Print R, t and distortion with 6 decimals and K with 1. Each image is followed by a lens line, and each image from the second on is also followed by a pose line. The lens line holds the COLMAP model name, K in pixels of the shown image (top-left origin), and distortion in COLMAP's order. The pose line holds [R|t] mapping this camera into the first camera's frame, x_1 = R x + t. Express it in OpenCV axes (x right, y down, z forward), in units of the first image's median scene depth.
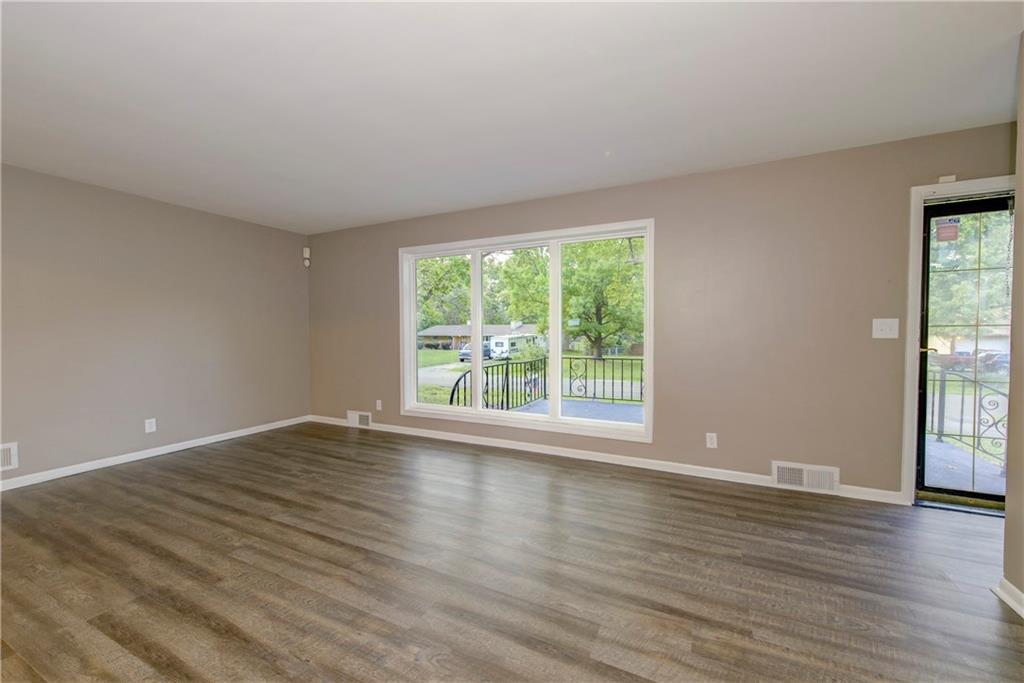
lens RADIAL K [[401.6, 0, 512.0], [0, 401.6, 341.5], [0, 0, 1]] dist [-0.002383, -0.000551]
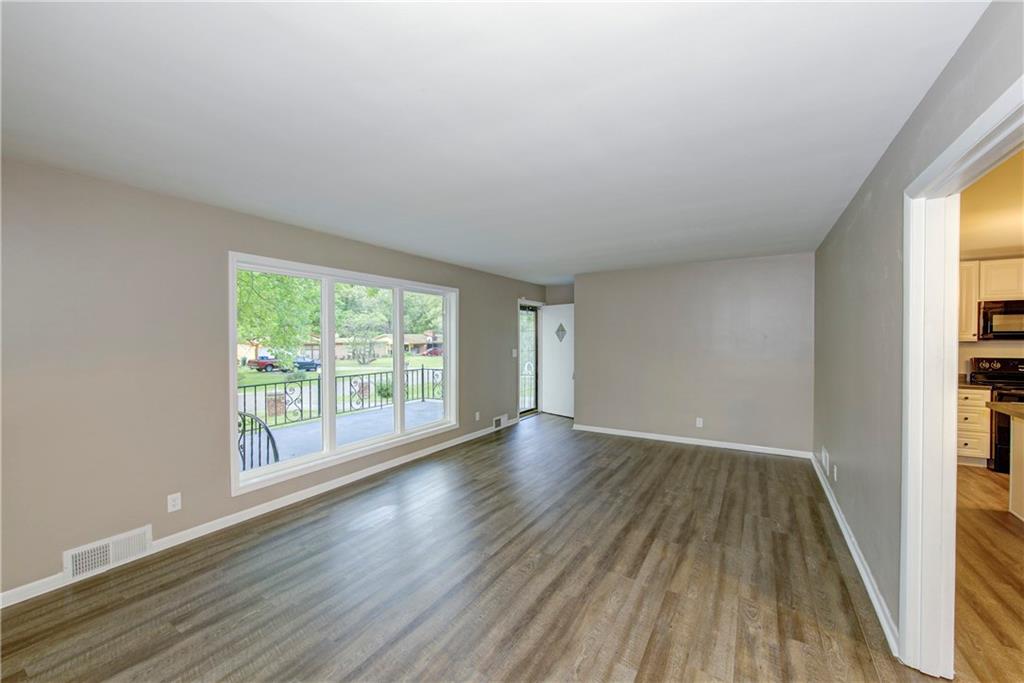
lens RADIAL K [[401.6, 0, 512.0], [0, 401.6, 341.5], [0, 0, 1]] dist [0.002481, -0.000062]
pose [[0.096361, -0.016442, 0.995211, -1.904256], [0.026033, 0.999563, 0.013994, -0.167222], [-0.995006, 0.024560, 0.096747, 0.946178]]
